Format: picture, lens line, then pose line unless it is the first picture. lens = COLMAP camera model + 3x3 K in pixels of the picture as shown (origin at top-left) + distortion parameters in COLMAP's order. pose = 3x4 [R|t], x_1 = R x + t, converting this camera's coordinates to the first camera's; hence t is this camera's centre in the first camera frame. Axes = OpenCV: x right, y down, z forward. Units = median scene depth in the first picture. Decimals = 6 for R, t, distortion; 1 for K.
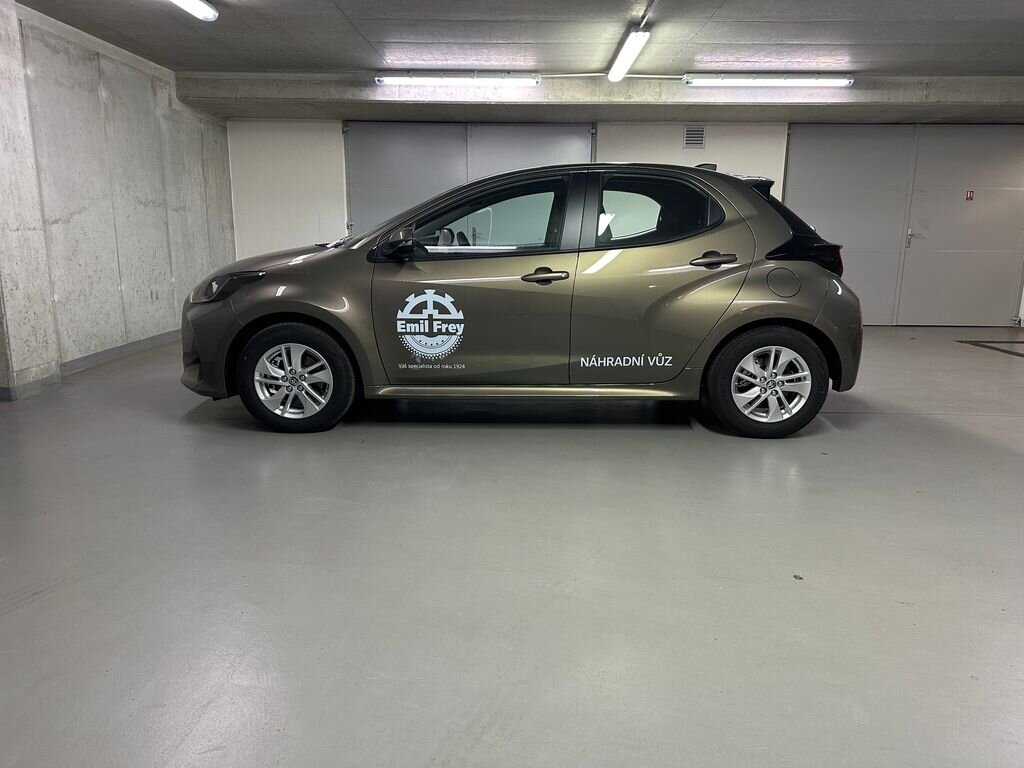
lens RADIAL K [[722.9, 0, 512.0], [0, 722.9, 384.0], [0, 0, 1]] dist [-0.001034, -0.001014]
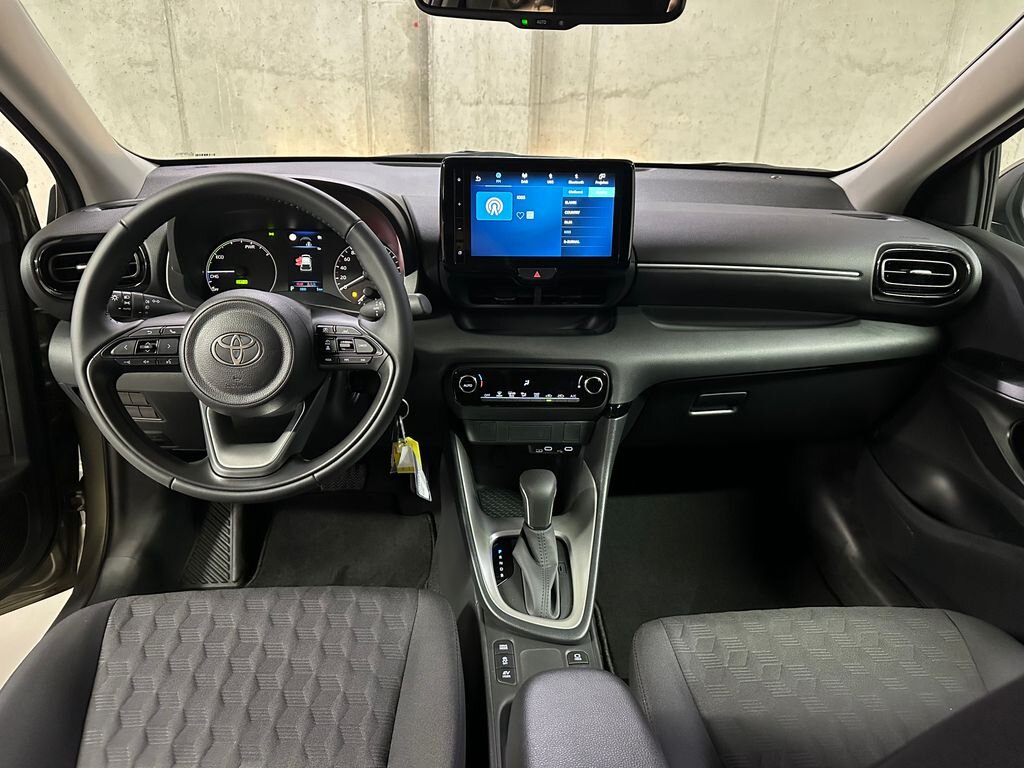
lens RADIAL K [[726.9, 0, 513.8], [0, 726.9, 388.3], [0, 0, 1]] dist [-0.002354, -0.006436]
pose [[0.092370, 0.386865, -0.917499, 0.082972], [-0.242836, 0.902368, 0.356037, -0.160485], [0.965660, 0.189915, 0.177296, 0.689303]]
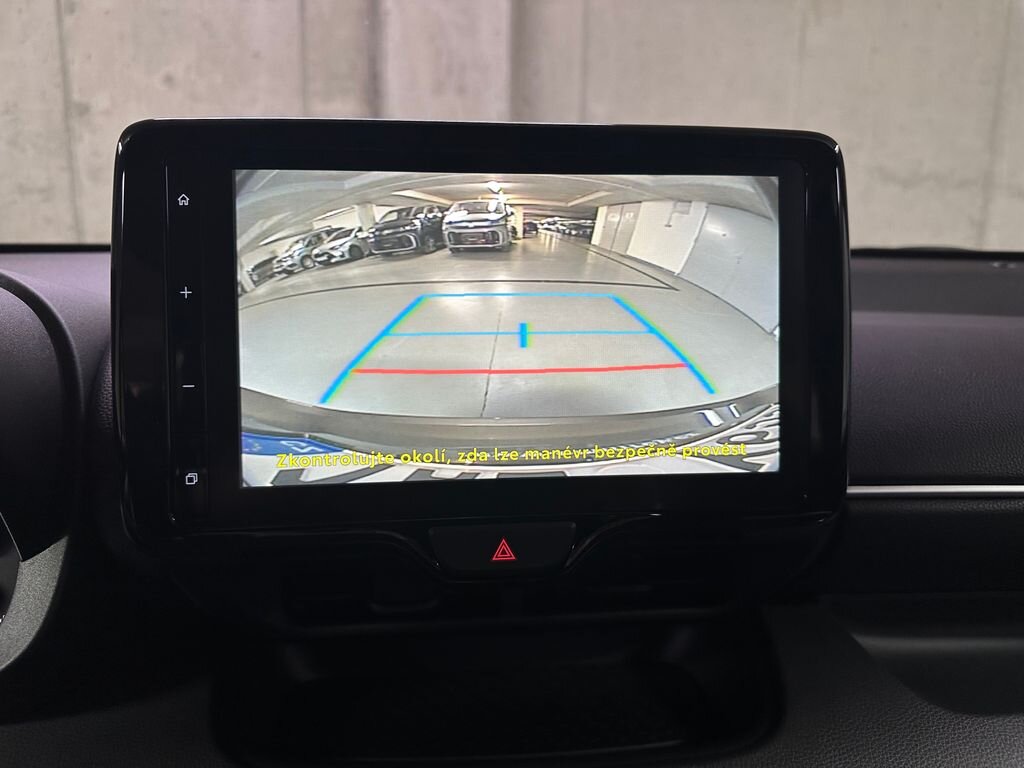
lens RADIAL K [[736.8, 0, 515.8], [0, 736.8, 384.9], [0, 0, 1]] dist [-0.024014, -0.002458]
pose [[0.116855, 0.193026, -0.974210, -0.039818], [-0.222458, 0.961093, 0.163743, -0.143366], [0.967914, 0.197586, 0.155249, 0.710988]]
